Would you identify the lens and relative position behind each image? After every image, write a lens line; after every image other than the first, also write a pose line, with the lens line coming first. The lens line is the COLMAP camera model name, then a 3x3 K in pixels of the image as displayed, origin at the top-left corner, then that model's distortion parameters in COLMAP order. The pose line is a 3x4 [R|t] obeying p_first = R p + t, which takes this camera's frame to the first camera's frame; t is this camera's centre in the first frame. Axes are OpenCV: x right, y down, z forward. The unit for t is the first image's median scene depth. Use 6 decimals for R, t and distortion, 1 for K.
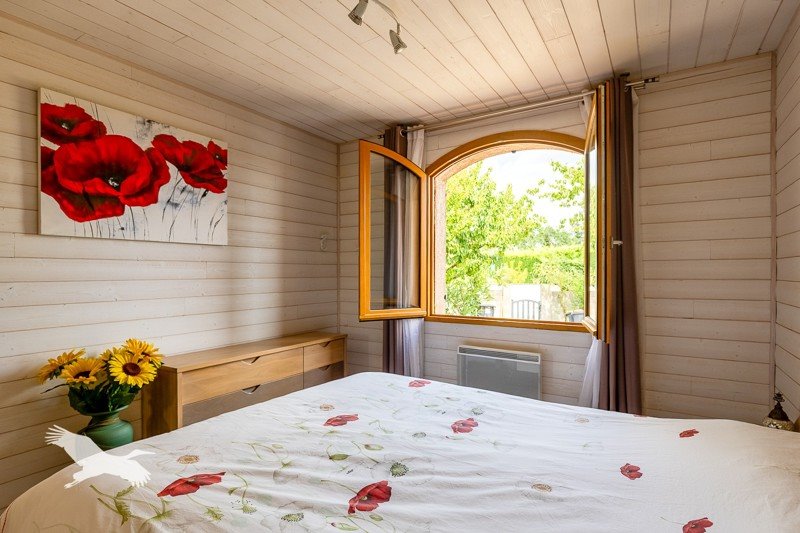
lens RADIAL K [[418.2, 0, 389.2], [0, 418.2, 270.1], [0, 0, 1]] dist [0.002854, 0.000469]
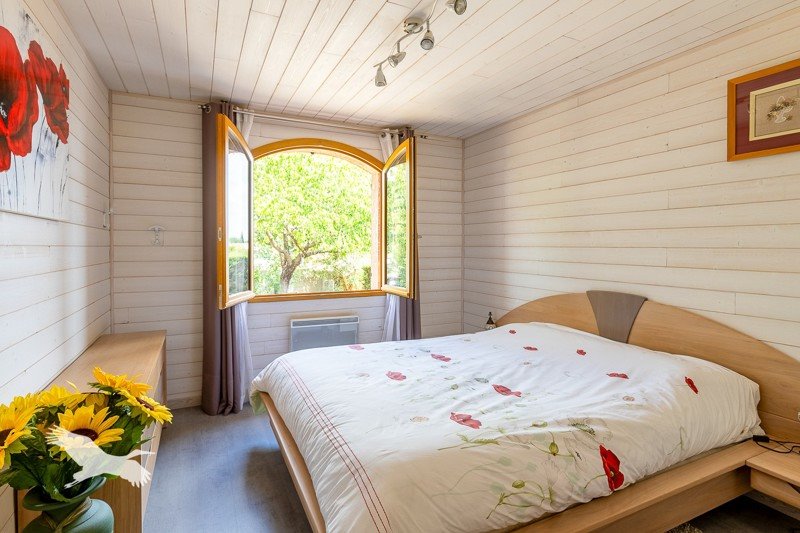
lens RADIAL K [[416.3, 0, 400.9], [0, 416.3, 248.9], [0, 0, 1]] dist [0.000360, -0.000054]
pose [[0.518302, -0.003618, 0.855190, -1.302264], [-0.006267, 0.999948, 0.008028, -0.044244], [-0.855175, -0.009520, 0.518253, 0.359964]]
